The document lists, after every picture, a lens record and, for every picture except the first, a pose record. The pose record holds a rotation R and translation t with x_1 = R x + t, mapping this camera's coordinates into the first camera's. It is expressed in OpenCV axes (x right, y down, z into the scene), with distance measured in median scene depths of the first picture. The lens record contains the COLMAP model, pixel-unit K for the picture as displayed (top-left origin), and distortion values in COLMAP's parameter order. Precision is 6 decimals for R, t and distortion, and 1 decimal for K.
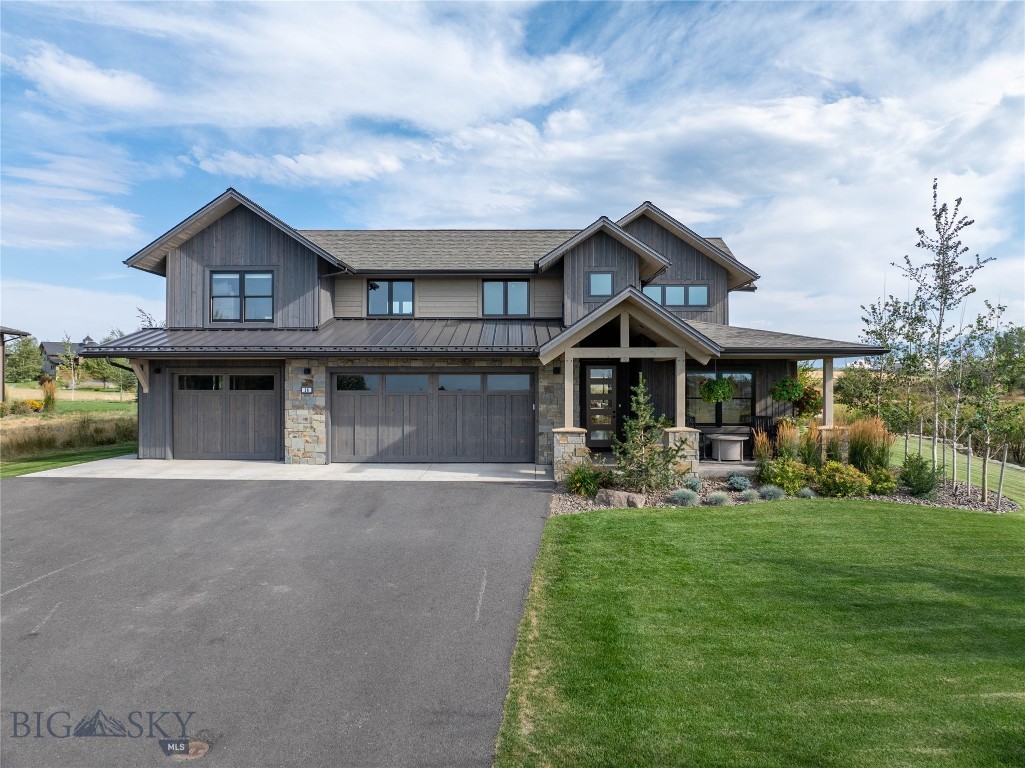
lens RADIAL K [[720.6, 0, 518.8], [0, 720.6, 386.4], [0, 0, 1]] dist [-0.024638, -0.001785]
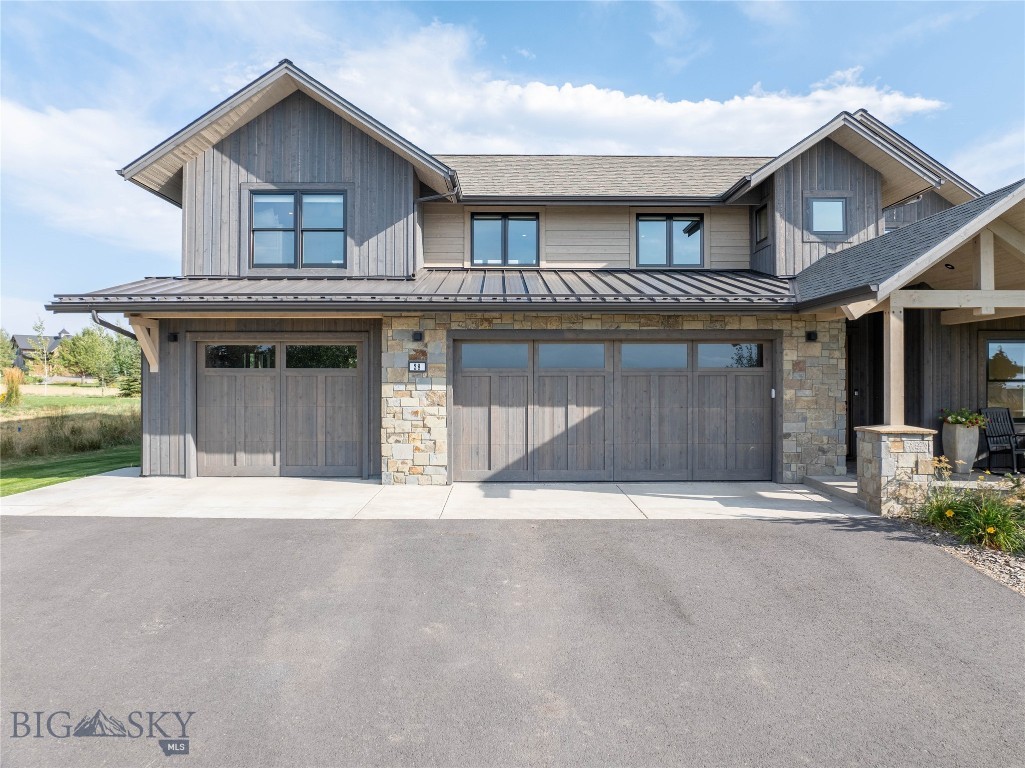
lens RADIAL K [[705.3, 0, 512.5], [0, 705.3, 384.0], [0, 0, 1]] dist [-0.032679, -0.000379]
pose [[0.999560, 0.000210, 0.029660, -0.214074], [-0.000123, 0.999996, -0.002915, 0.020498], [-0.029661, 0.002910, 0.999556, 0.357937]]
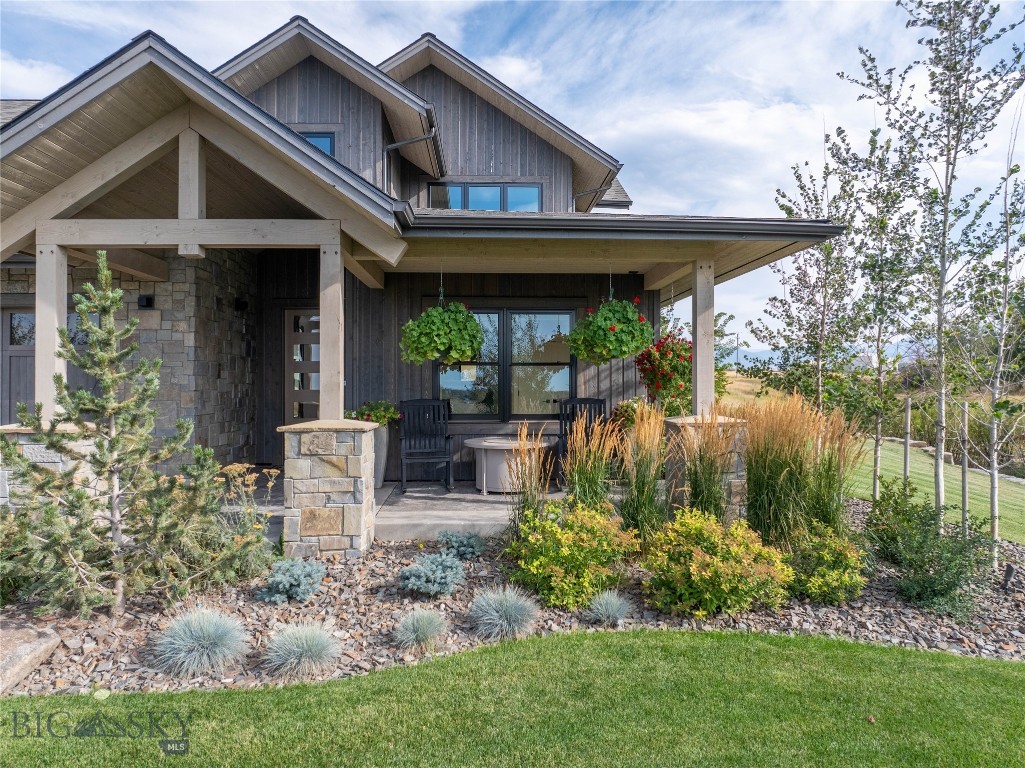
lens RADIAL K [[718.7, 0, 512.5], [0, 718.7, 384.0], [0, 0, 1]] dist [-0.061812, 0.001915]
pose [[0.997973, -0.003580, 0.063539, 0.245522], [0.004104, 0.999959, -0.008127, 0.033568], [-0.063508, 0.008371, 0.997946, 0.488579]]
